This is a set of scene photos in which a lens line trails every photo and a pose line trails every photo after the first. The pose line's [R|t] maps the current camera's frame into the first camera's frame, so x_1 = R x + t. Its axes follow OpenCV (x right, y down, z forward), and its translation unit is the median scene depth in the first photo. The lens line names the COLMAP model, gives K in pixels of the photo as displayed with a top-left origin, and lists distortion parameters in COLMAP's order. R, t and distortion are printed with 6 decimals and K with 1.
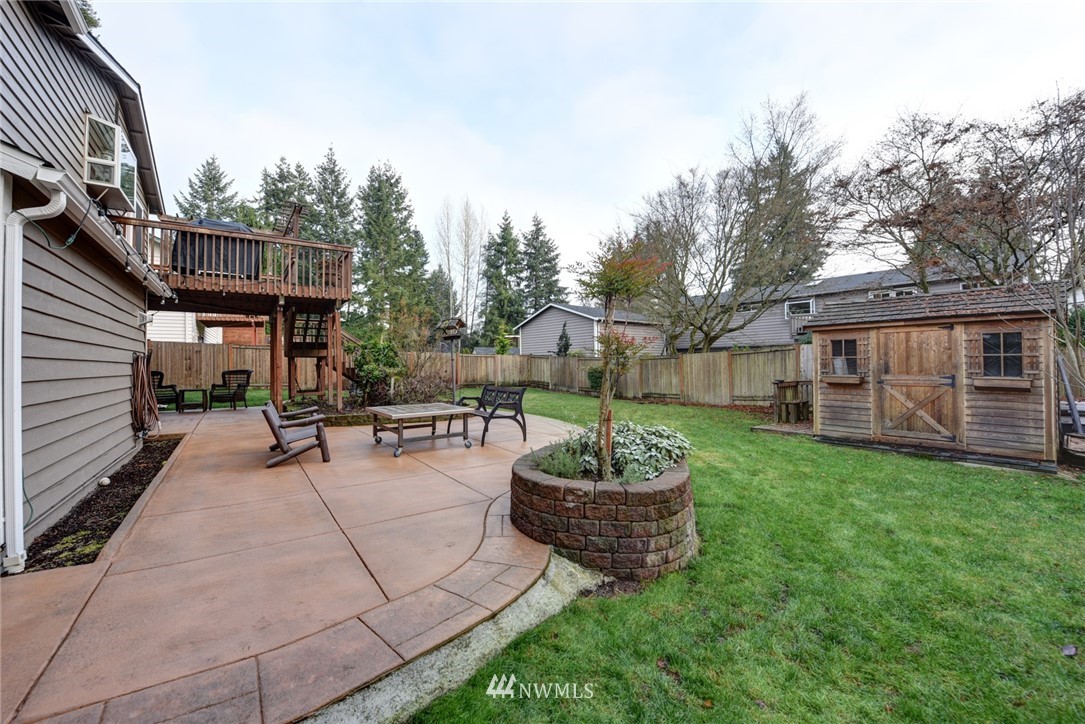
lens RADIAL K [[433.2, 0, 543.7], [0, 433.2, 361.0], [0, 0, 1]] dist [-0.012066, -0.000036]
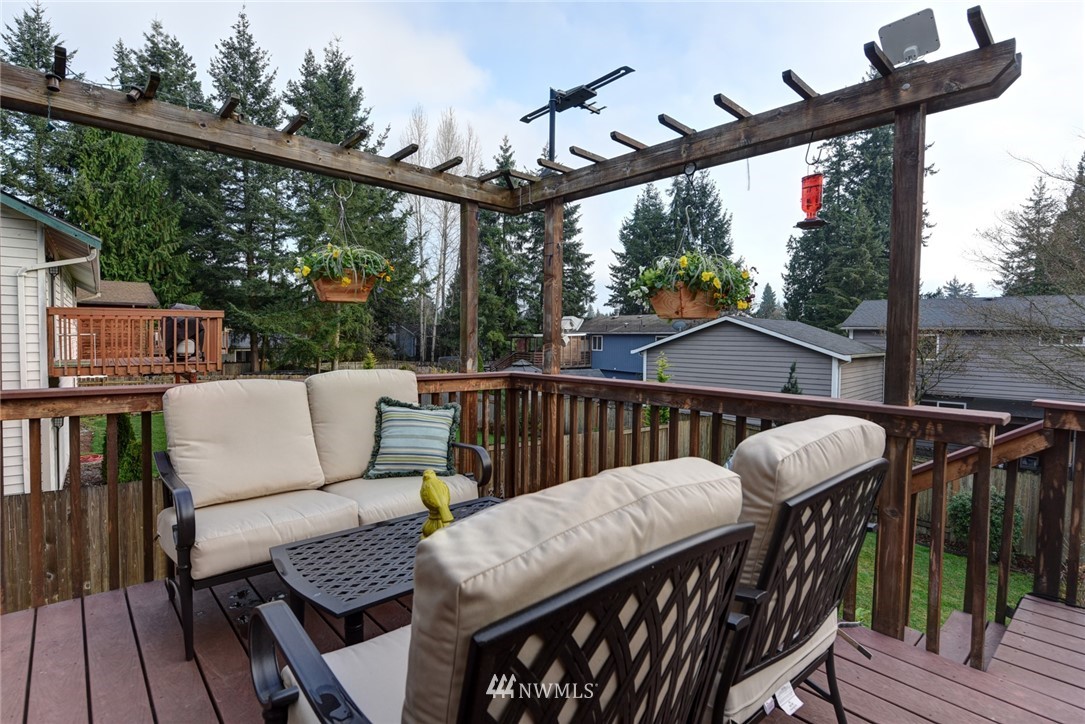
lens RADIAL K [[540.6, 0, 542.8], [0, 540.6, 364.4], [0, 0, 1]] dist [-0.002996, -0.001601]
pose [[0.993856, 0.023427, 0.108172, -0.131944], [-0.029777, 0.997903, 0.057464, -0.047278], [-0.106599, -0.060332, 0.992470, 0.148623]]
